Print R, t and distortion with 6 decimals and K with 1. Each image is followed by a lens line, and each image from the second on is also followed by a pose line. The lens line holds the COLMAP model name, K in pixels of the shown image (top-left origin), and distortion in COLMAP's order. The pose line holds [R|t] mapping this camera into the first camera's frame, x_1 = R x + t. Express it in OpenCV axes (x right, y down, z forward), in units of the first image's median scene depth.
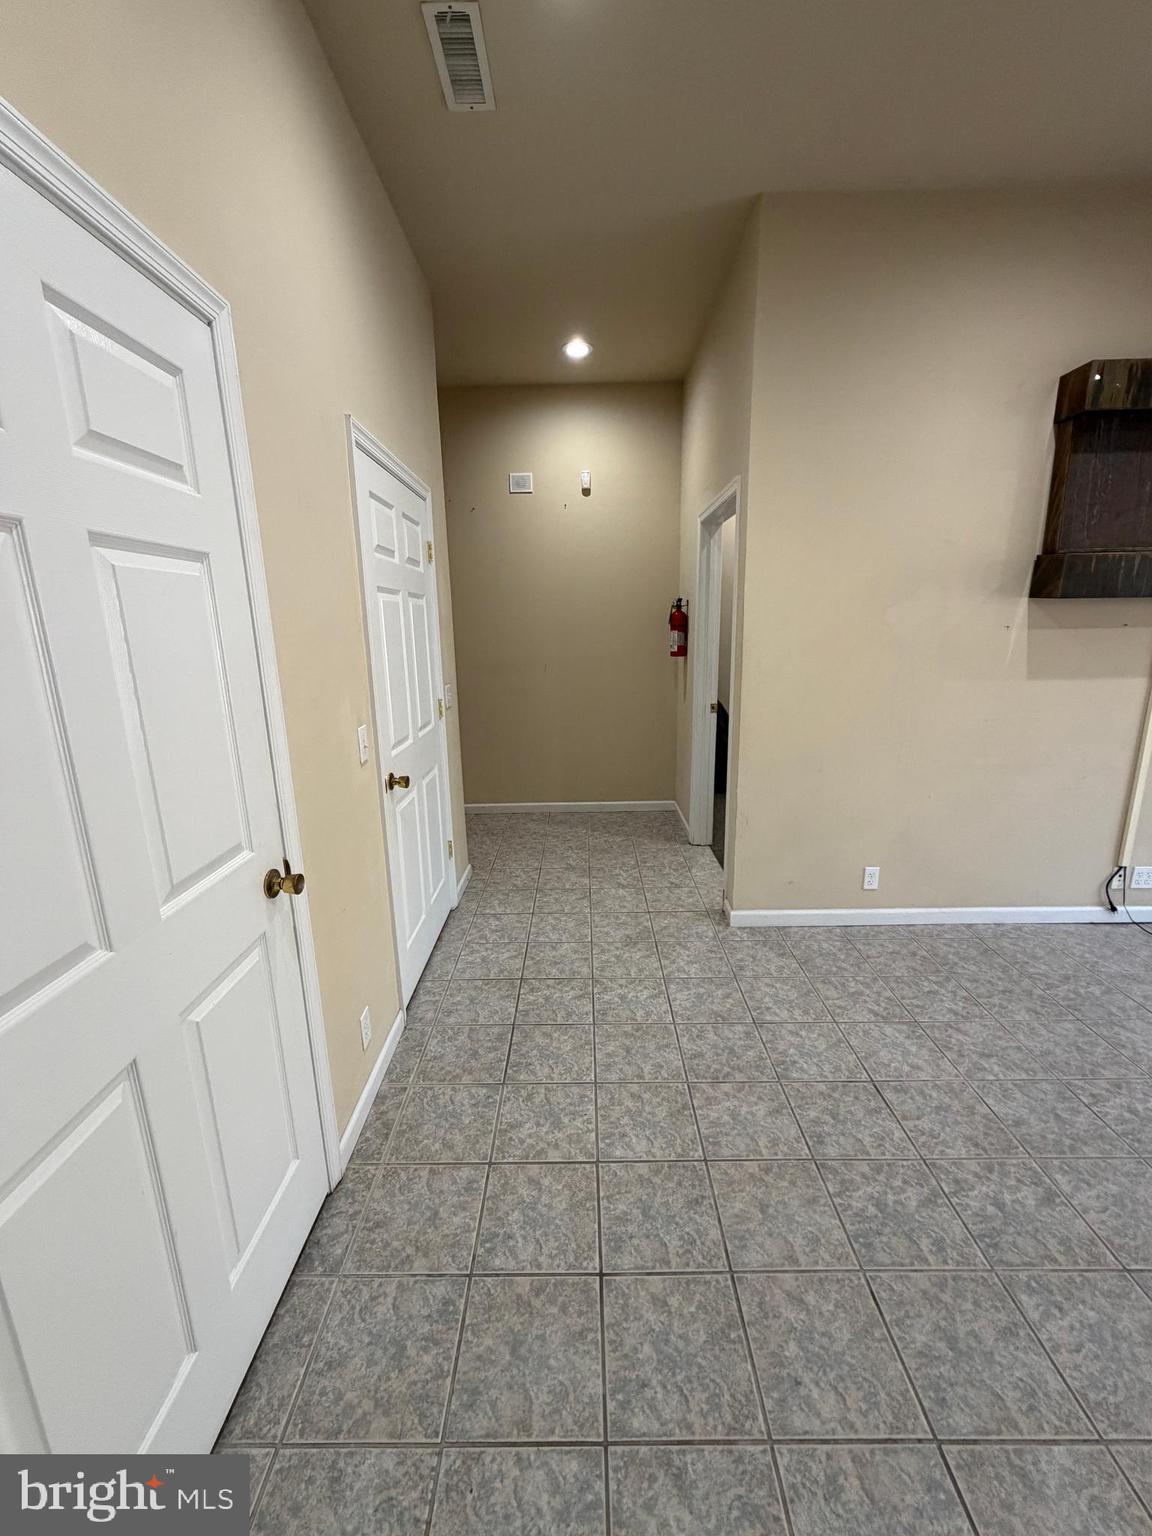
lens RADIAL K [[612.3, 0, 578.7], [0, 612.3, 768.5], [0, 0, 1]] dist [-0.000013, 0.000291]
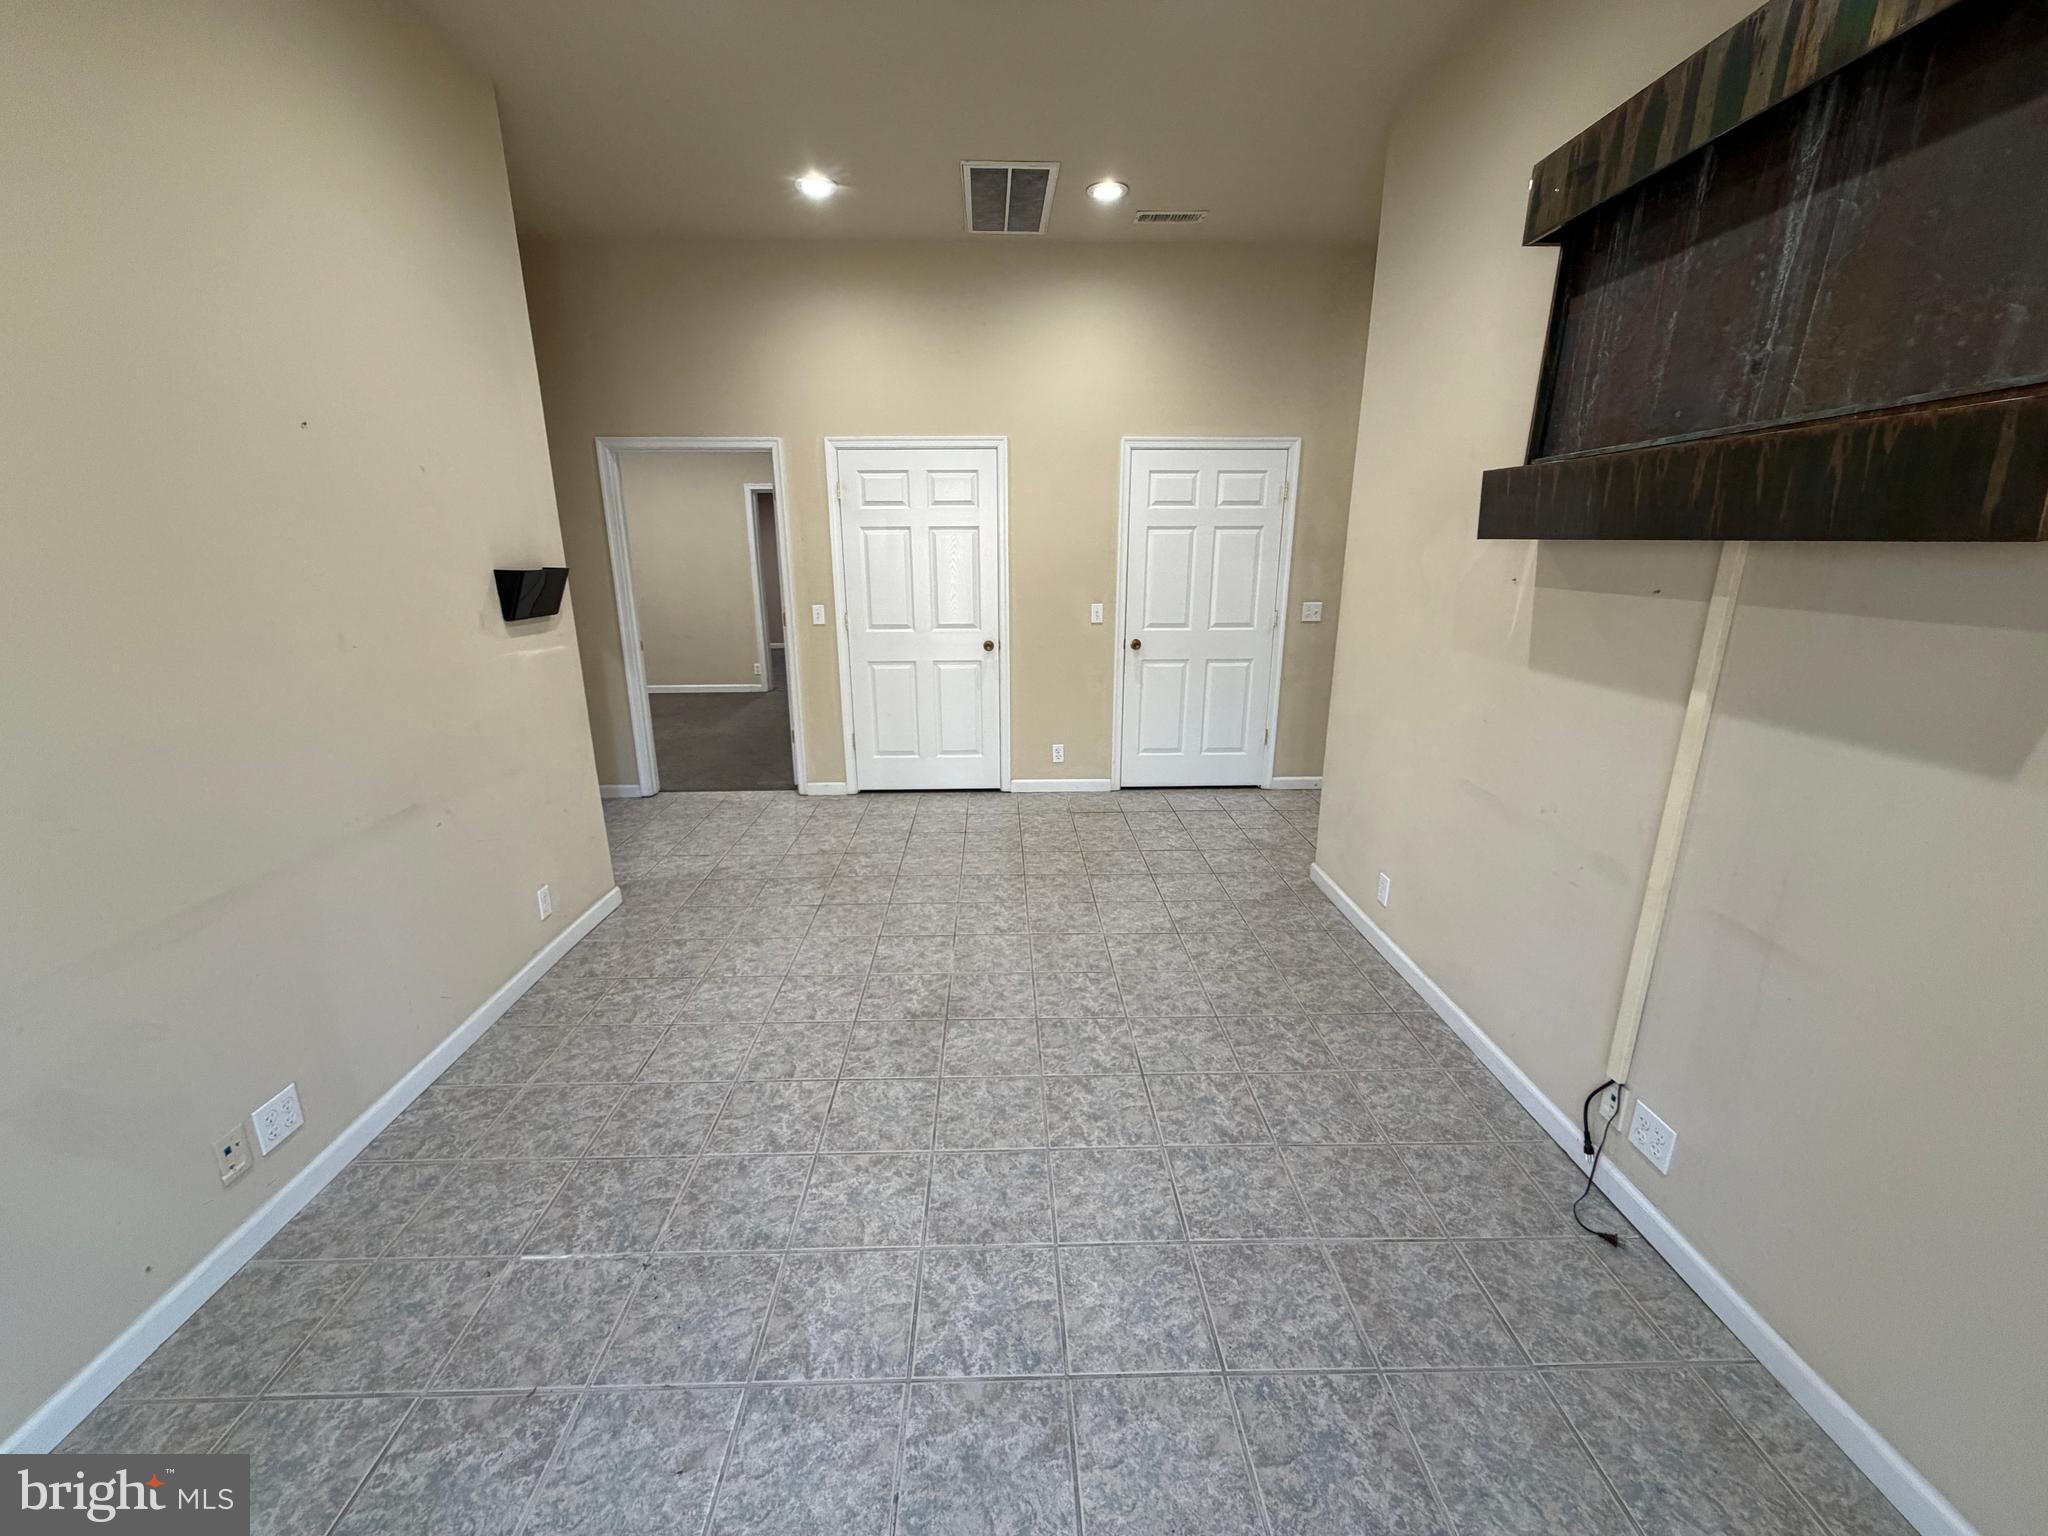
lens RADIAL K [[816.4, 0, 1021.0], [0, 816.4, 781.1], [0, 0, 1]] dist [-0.000013, 0.000291]
pose [[0.032350, 0.300511, -0.953229, 1.717183], [-0.225765, 0.931276, 0.285929, -0.177105], [0.973645, 0.205956, 0.097971, 0.492387]]
